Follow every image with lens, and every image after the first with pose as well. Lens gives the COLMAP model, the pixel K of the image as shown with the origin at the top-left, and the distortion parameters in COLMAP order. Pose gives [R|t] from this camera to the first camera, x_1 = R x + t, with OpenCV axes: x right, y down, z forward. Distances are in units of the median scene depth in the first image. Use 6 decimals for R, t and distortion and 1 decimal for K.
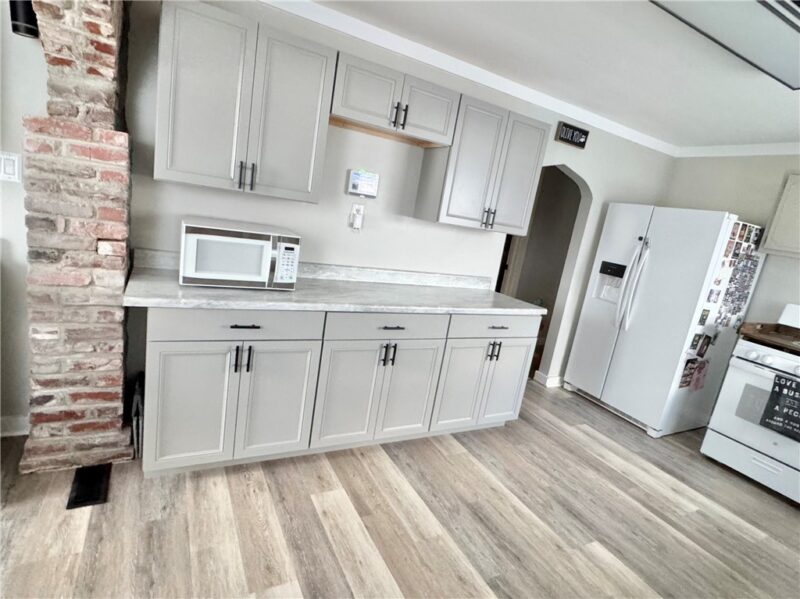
lens RADIAL K [[424.1, 0, 400.0], [0, 424.1, 299.5], [0, 0, 1]] dist [-0.003629, -0.000910]
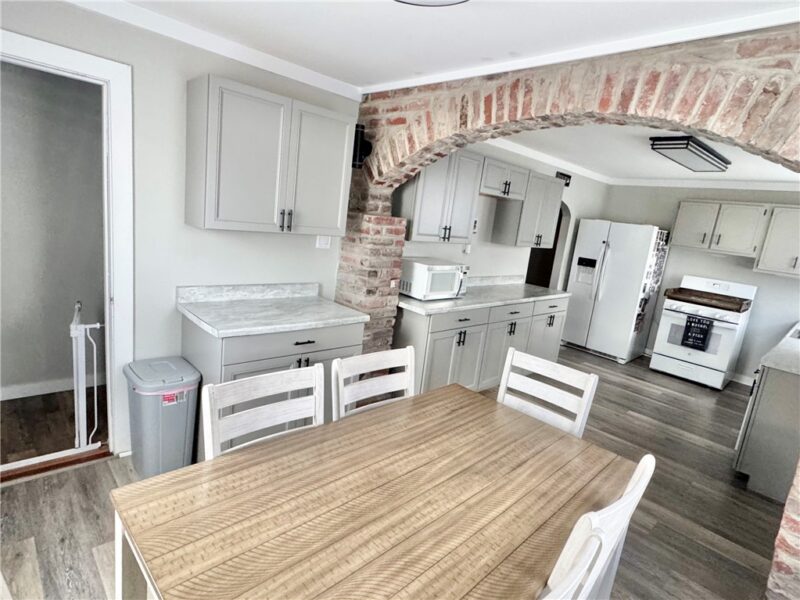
lens RADIAL K [[440.0, 0, 400.0], [0, 440.0, 300.0], [0, 0, 1]] dist [-0.004237, -0.001101]
pose [[0.962927, -0.102067, 0.249709, -0.731329], [0.095237, 0.994678, 0.039317, -0.079898], [-0.252393, -0.014078, 0.967522, -0.491867]]
